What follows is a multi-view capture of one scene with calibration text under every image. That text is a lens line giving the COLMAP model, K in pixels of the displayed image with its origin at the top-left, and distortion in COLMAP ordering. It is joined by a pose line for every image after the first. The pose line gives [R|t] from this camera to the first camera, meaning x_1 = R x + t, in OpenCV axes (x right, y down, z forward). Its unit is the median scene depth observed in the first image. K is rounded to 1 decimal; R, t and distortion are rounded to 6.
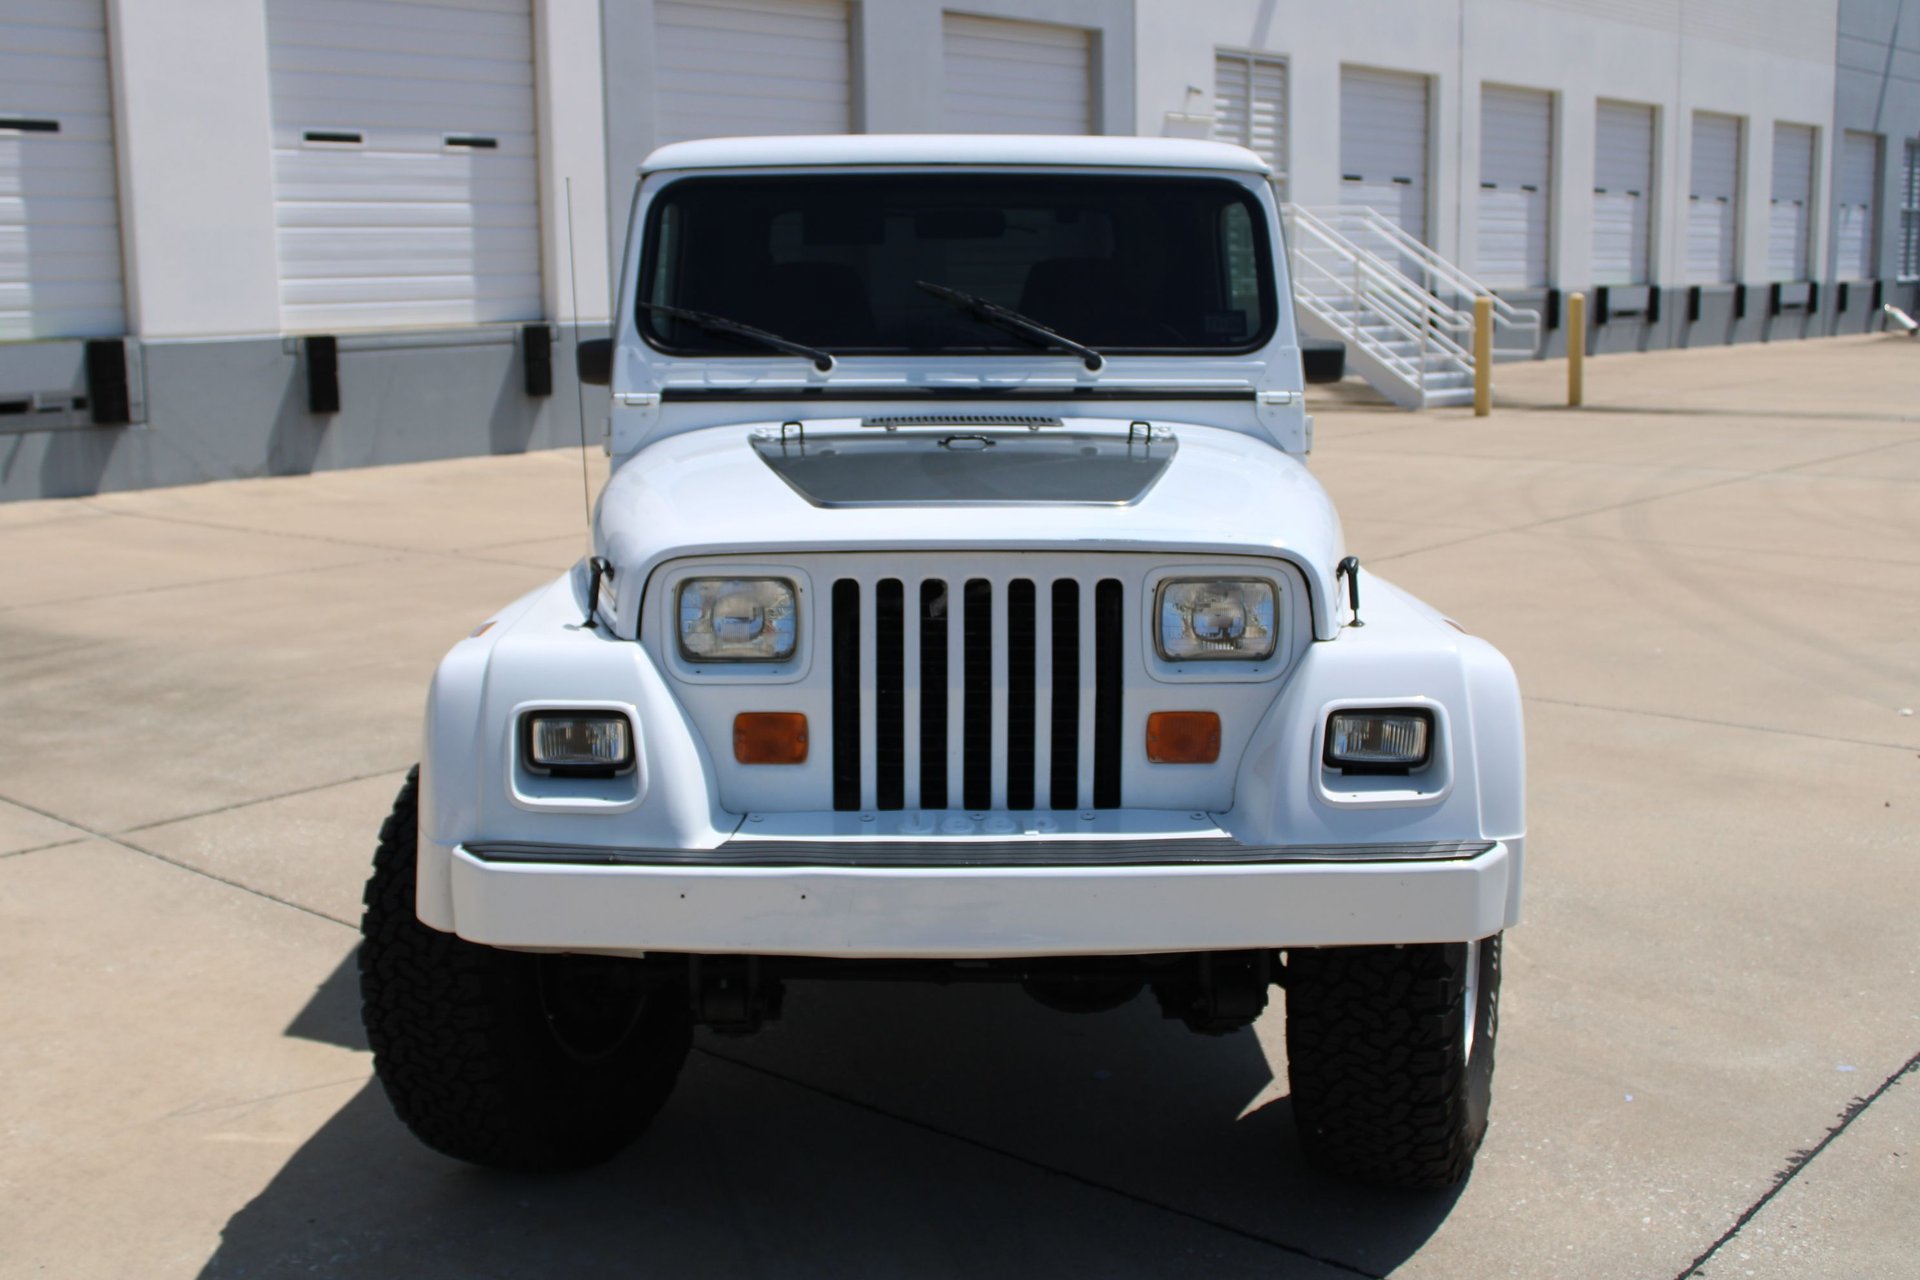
lens RADIAL K [[2097.5, 0, 947.8], [0, 2097.5, 647.0], [0, 0, 1]] dist [-0.104611, 0.137178]
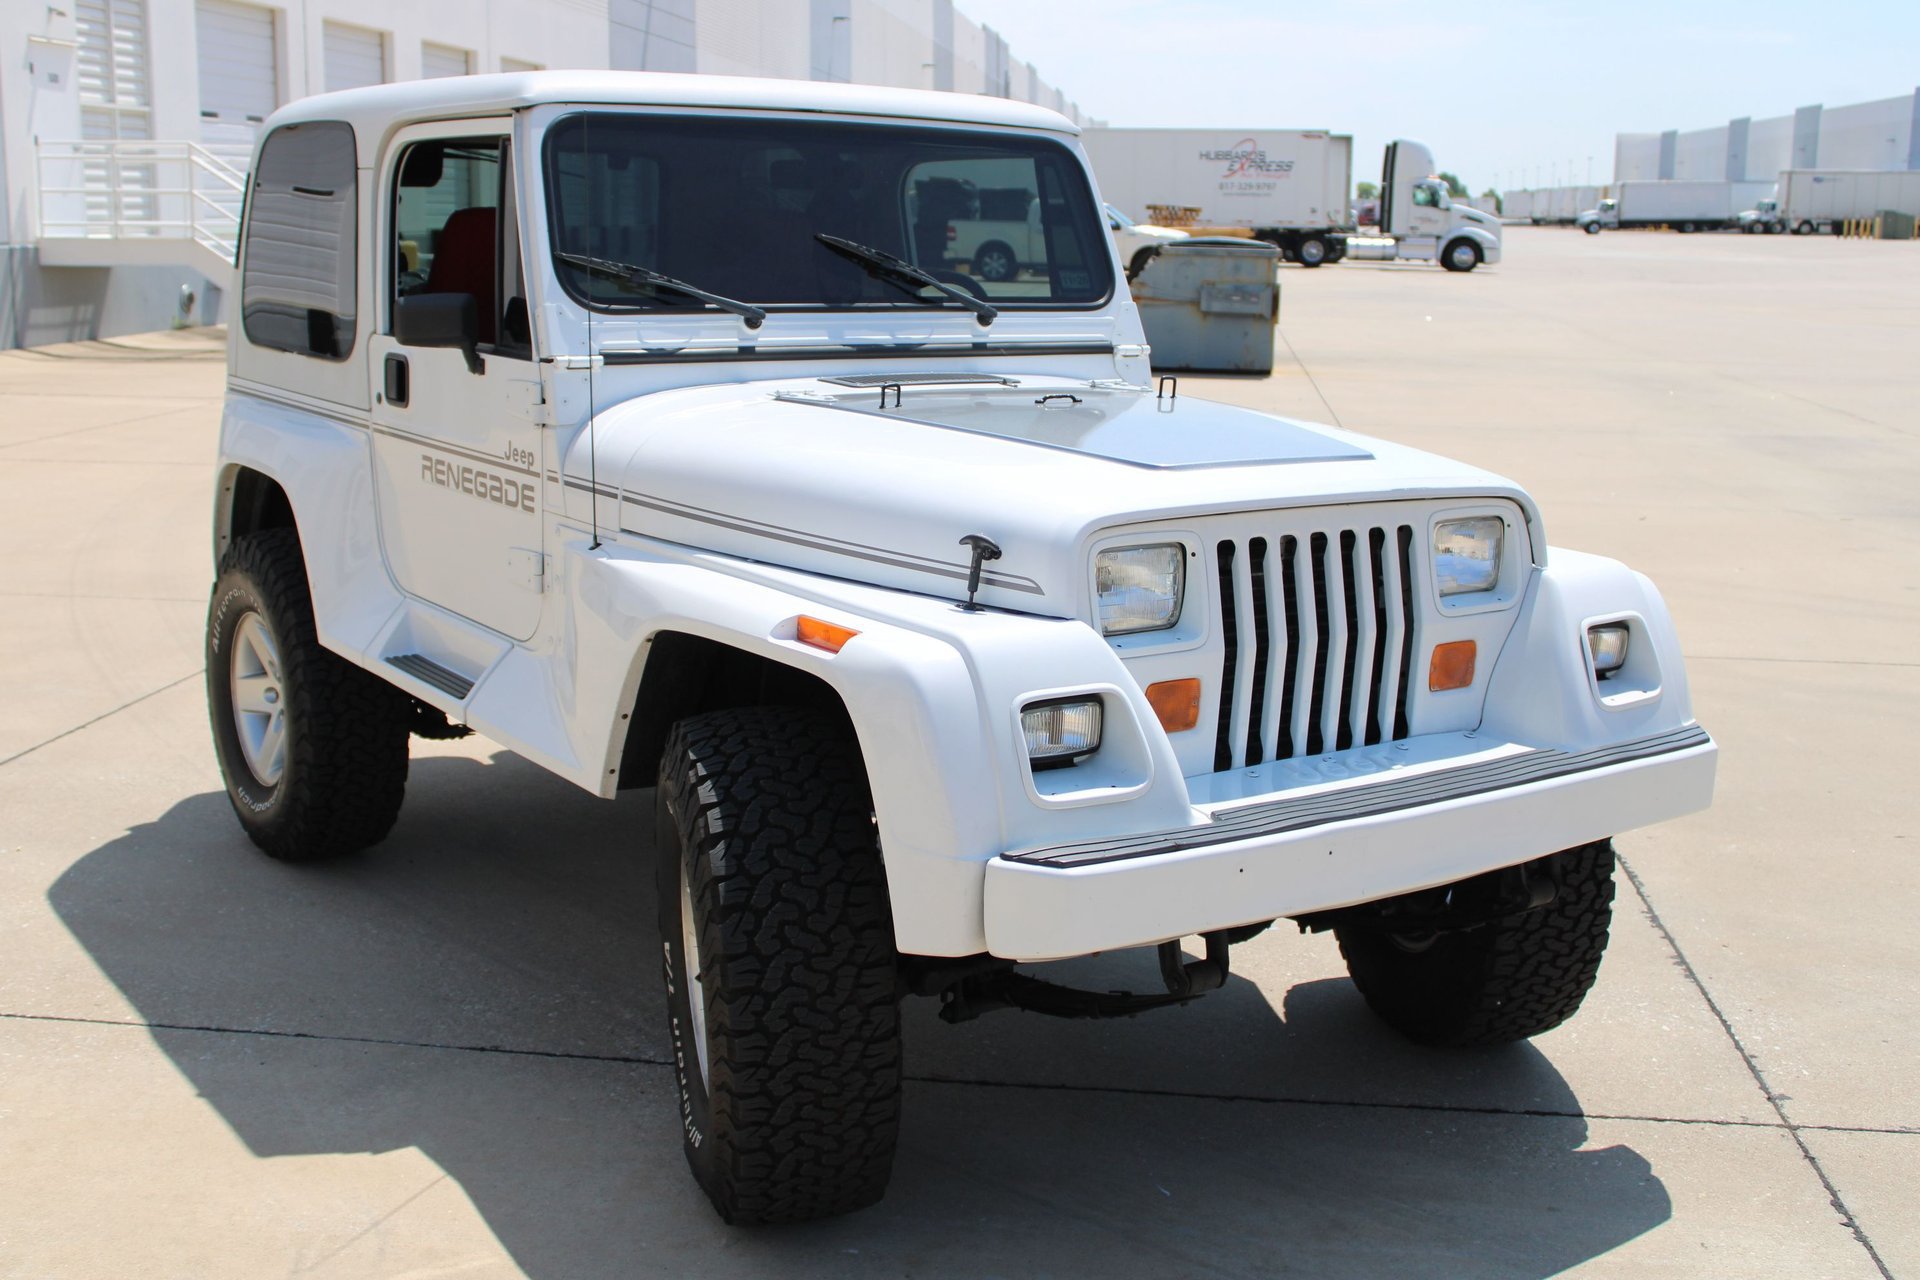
lens RADIAL K [[2106.8, 0, 951.7], [0, 2106.8, 653.7], [0, 0, 1]] dist [-0.097804, 0.113217]
pose [[0.824051, -0.093115, 0.558811, -0.523867], [0.076745, 0.995655, 0.052734, -0.029944], [-0.561294, -0.000569, 0.827616, 0.174320]]
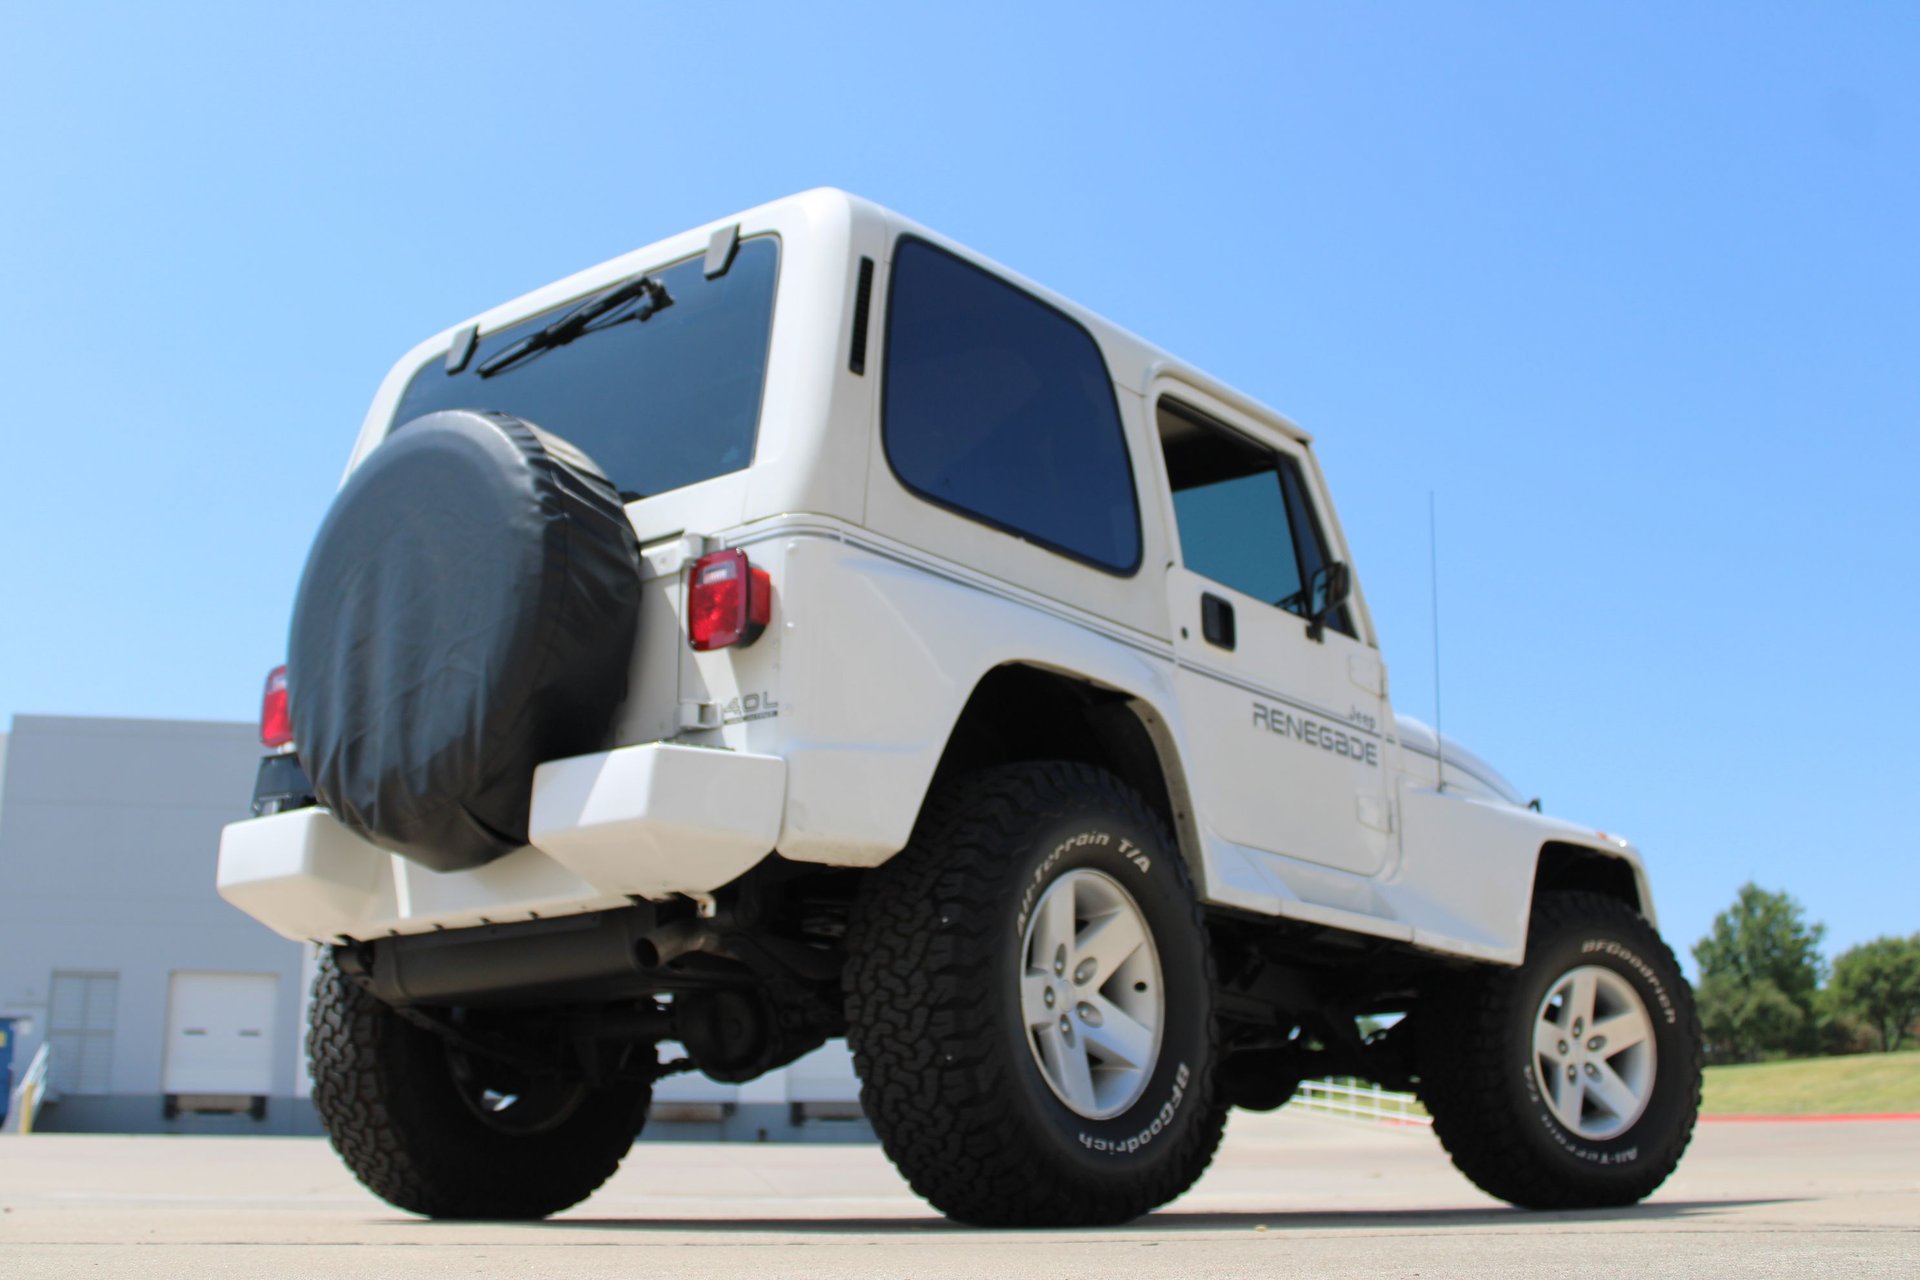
lens RADIAL K [[2162.4, 0, 957.1], [0, 2162.4, 666.9], [0, 0, 1]] dist [-0.102766, 0.155990]
pose [[-0.771929, 0.160542, 0.615103, -0.690656], [0.123245, 0.987022, -0.102947, -0.019259], [-0.623647, -0.003660, -0.781697, 2.035582]]
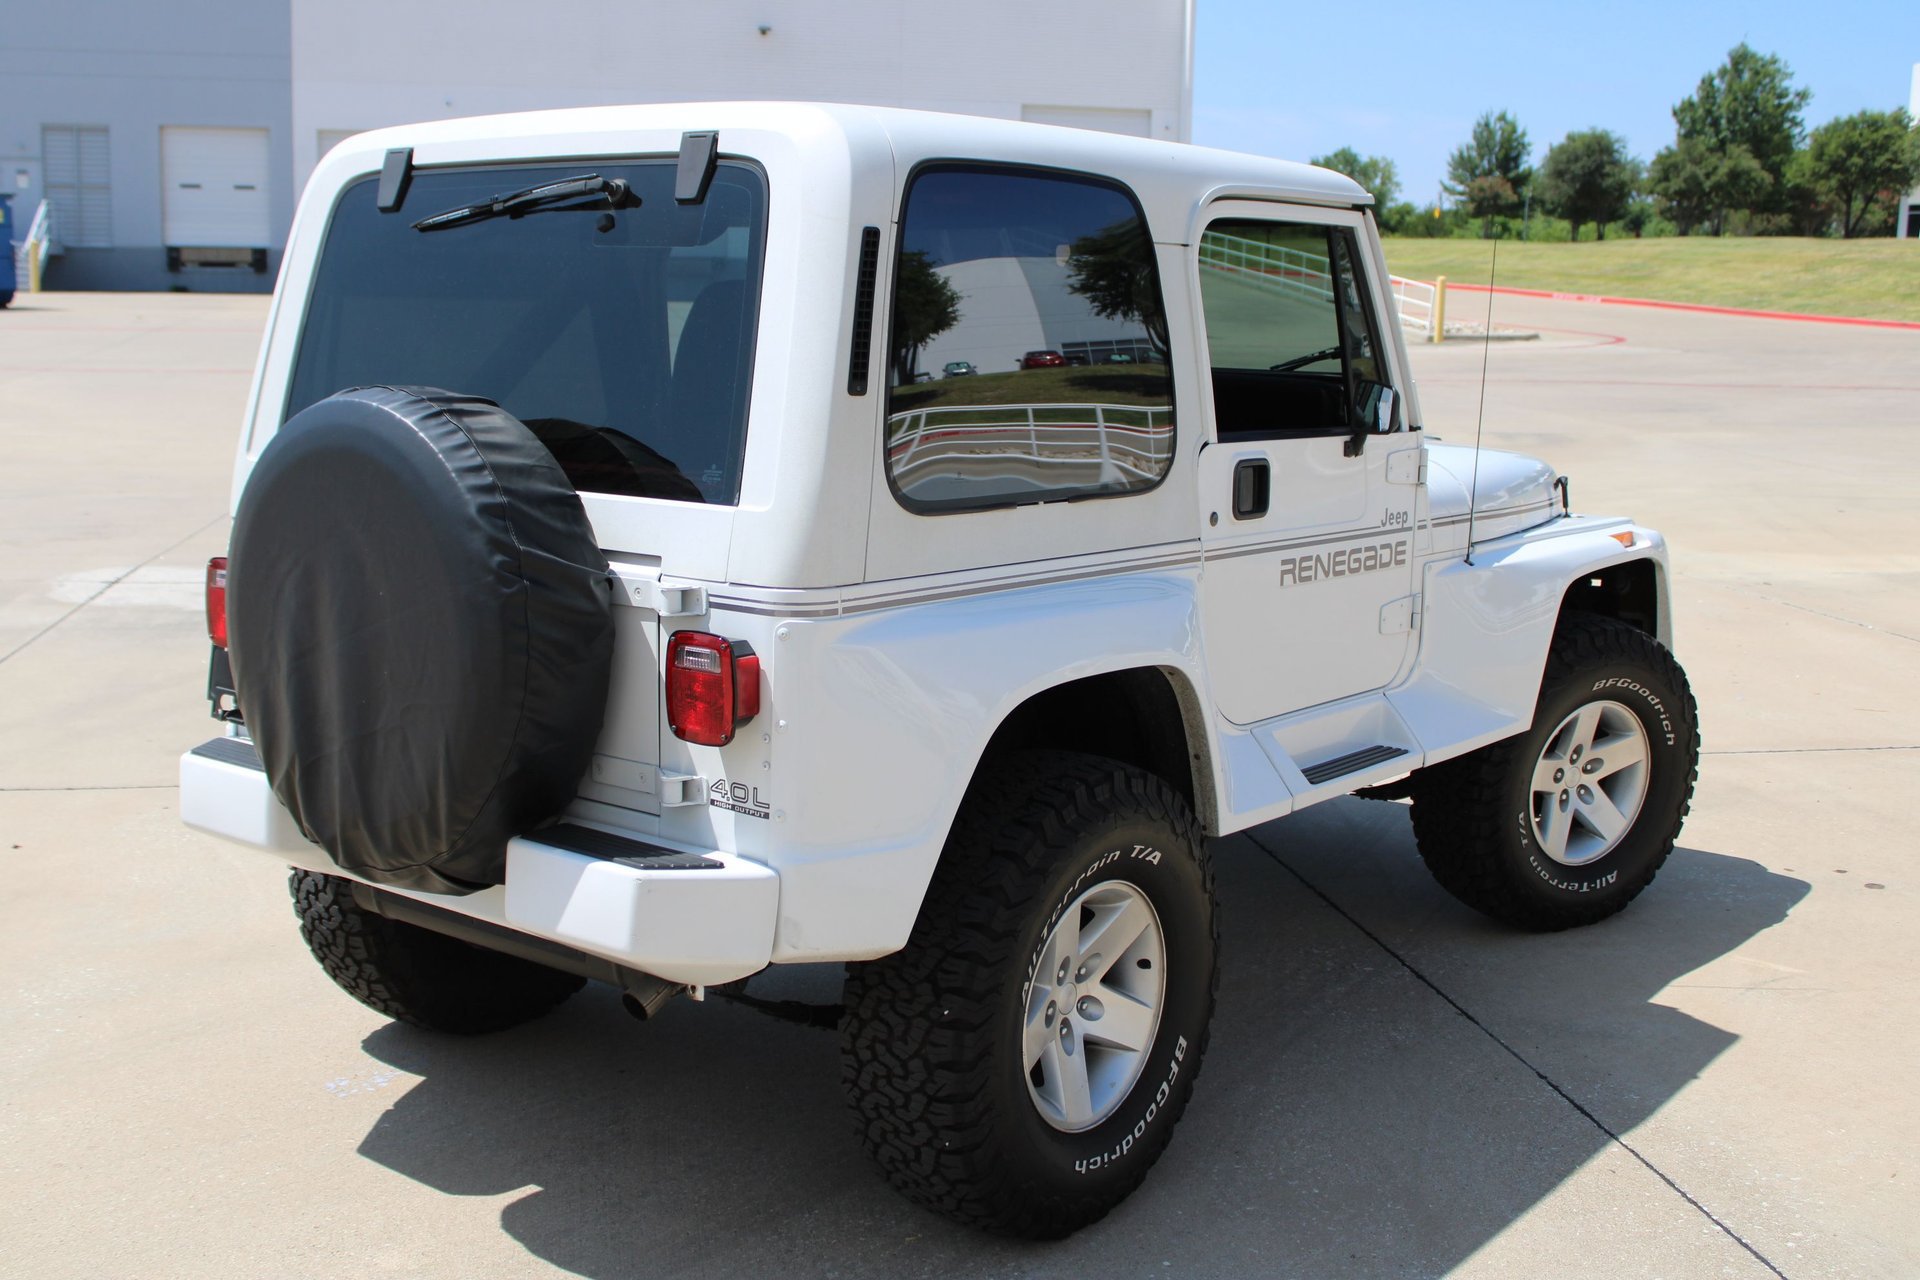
lens RADIAL K [[2097.5, 0, 947.8], [0, 2097.5, 647.0], [0, 0, 1]] dist [-0.104611, 0.137178]
pose [[-0.774933, -0.114415, 0.621601, -0.627383], [0.098031, 0.949819, 0.297041, -0.342859], [-0.624394, 0.291123, -0.724830, 1.914300]]
